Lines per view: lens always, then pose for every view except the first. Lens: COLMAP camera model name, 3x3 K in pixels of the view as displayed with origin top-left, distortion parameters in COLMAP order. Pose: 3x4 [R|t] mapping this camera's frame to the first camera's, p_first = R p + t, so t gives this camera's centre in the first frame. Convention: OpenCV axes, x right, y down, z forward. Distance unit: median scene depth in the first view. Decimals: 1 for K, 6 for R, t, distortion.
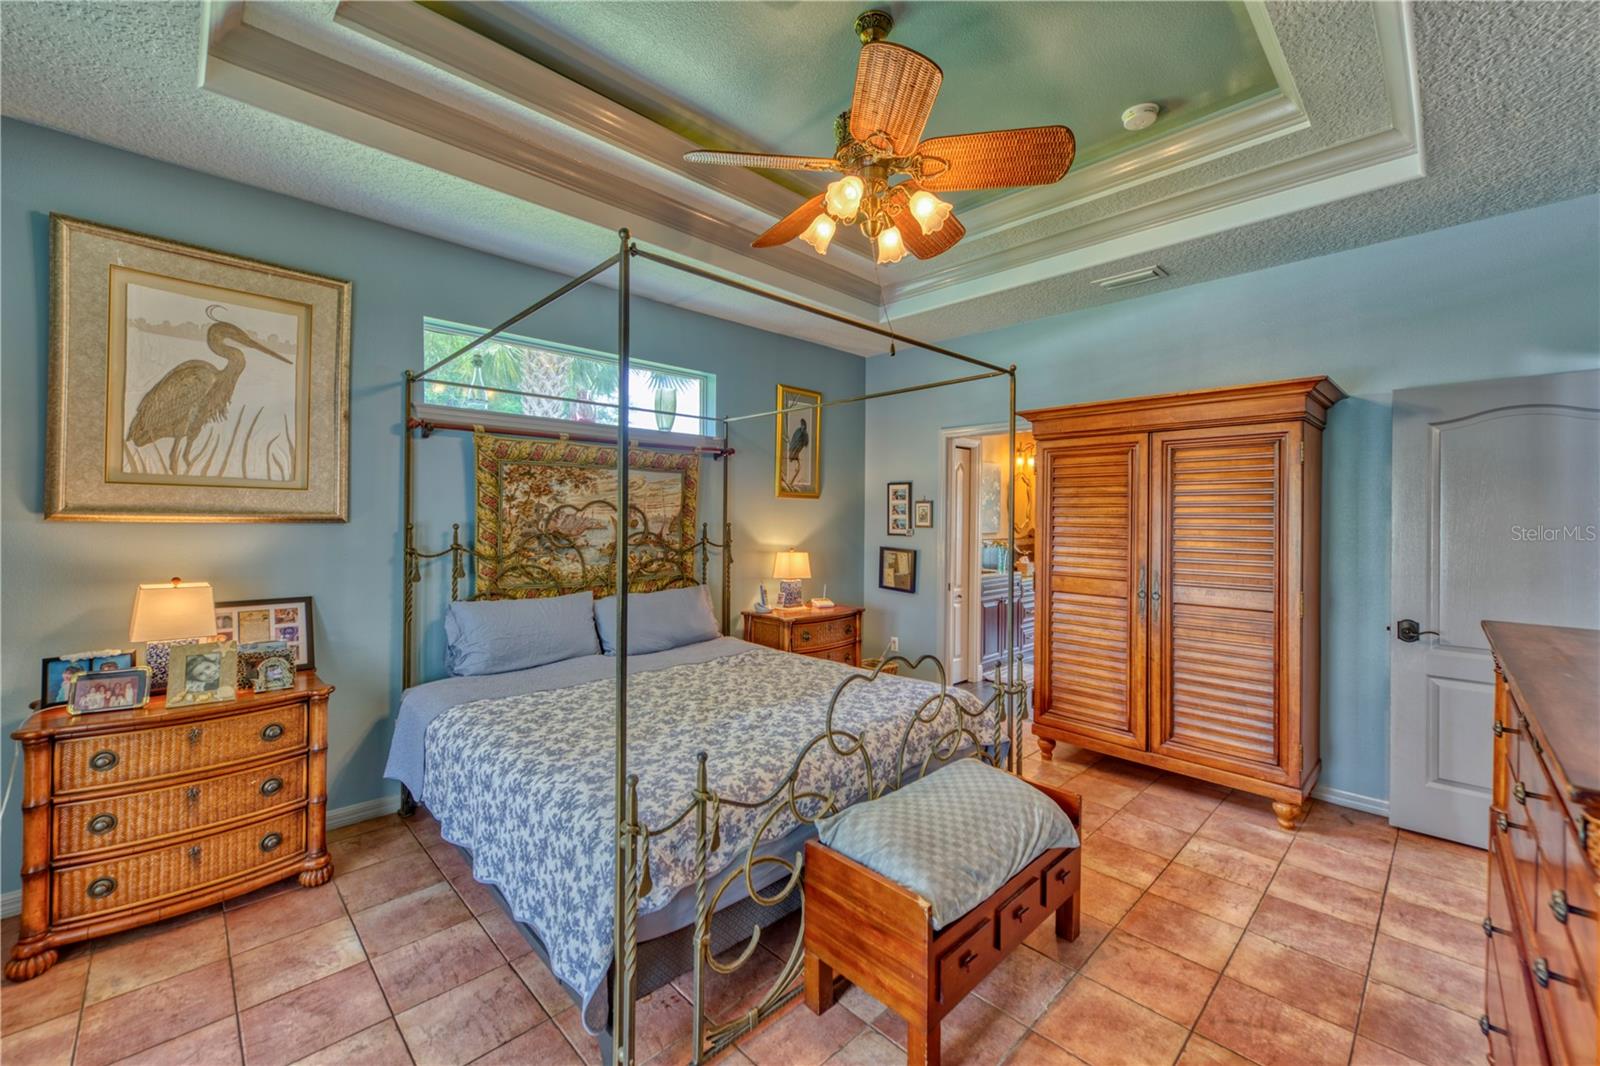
lens RADIAL K [[640.5, 0, 804.4], [0, 640.5, 517.1], [0, 0, 1]] dist [0.005161, -0.003179]
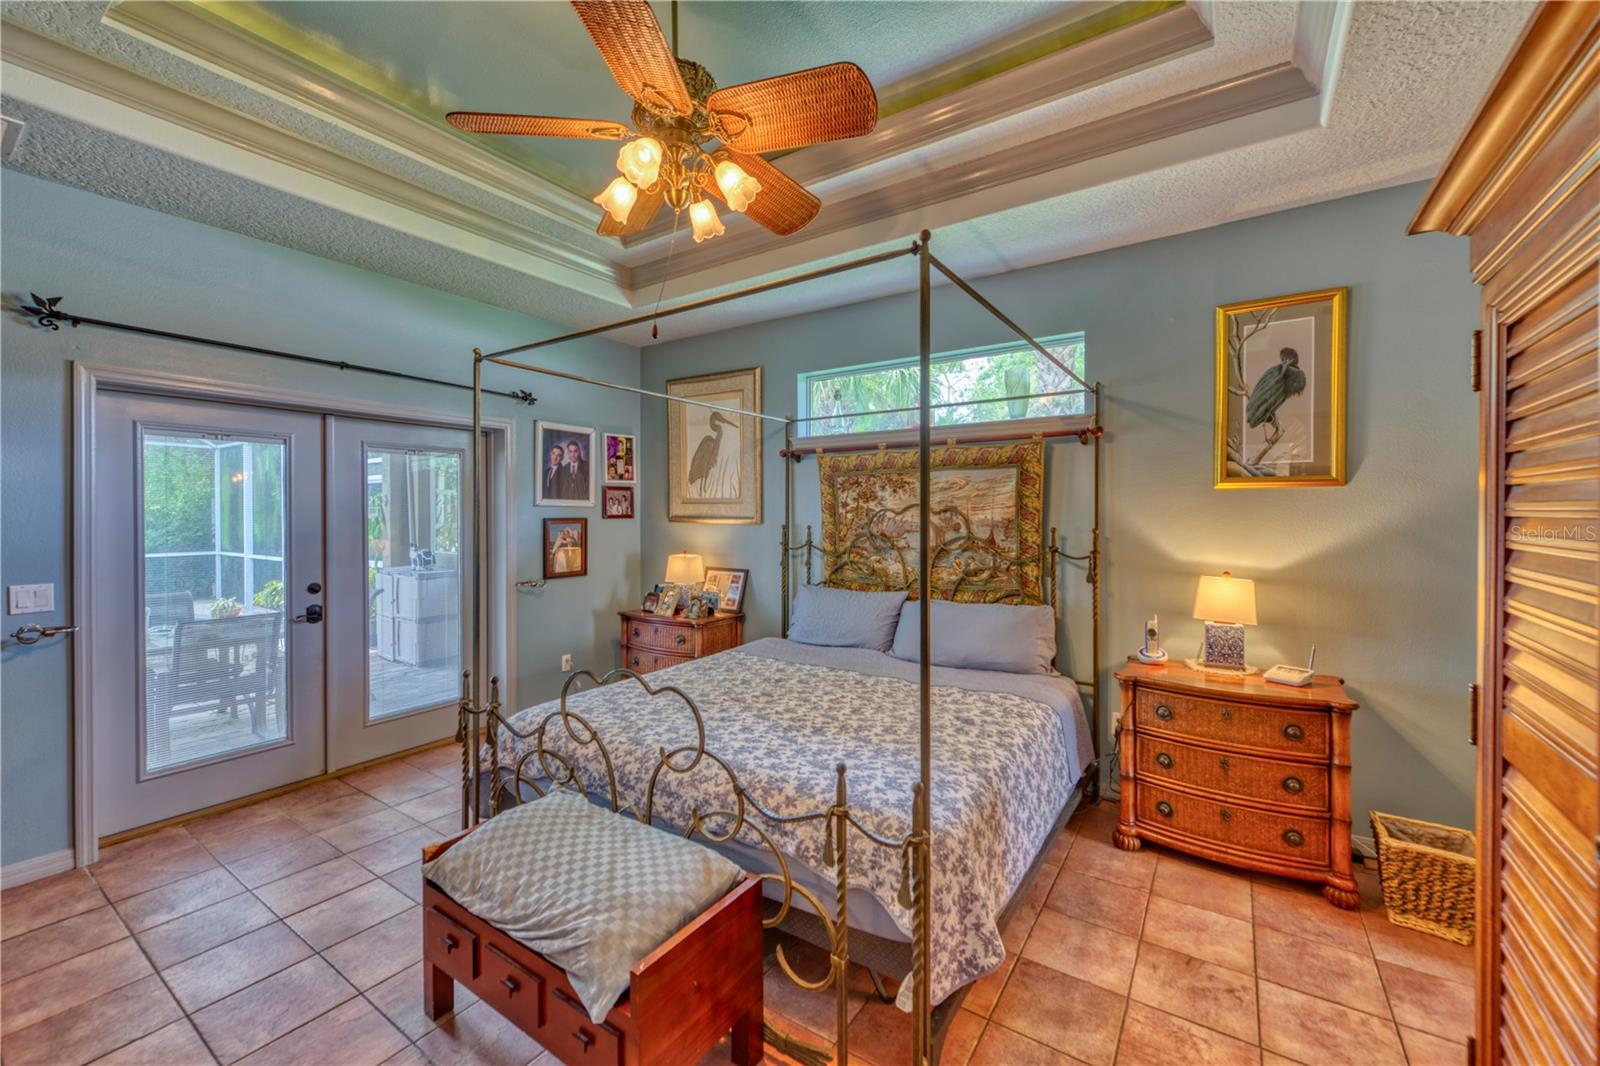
lens RADIAL K [[640.5, 0, 796.1], [0, 640.5, 519.6], [0, 0, 1]] dist [0.005161, -0.003179]
pose [[0.195599, -0.003749, -0.980677, 0.650907], [-0.000197, 0.999993, -0.003862, 0.003360], [0.980684, 0.000949, 0.195596, 0.630442]]
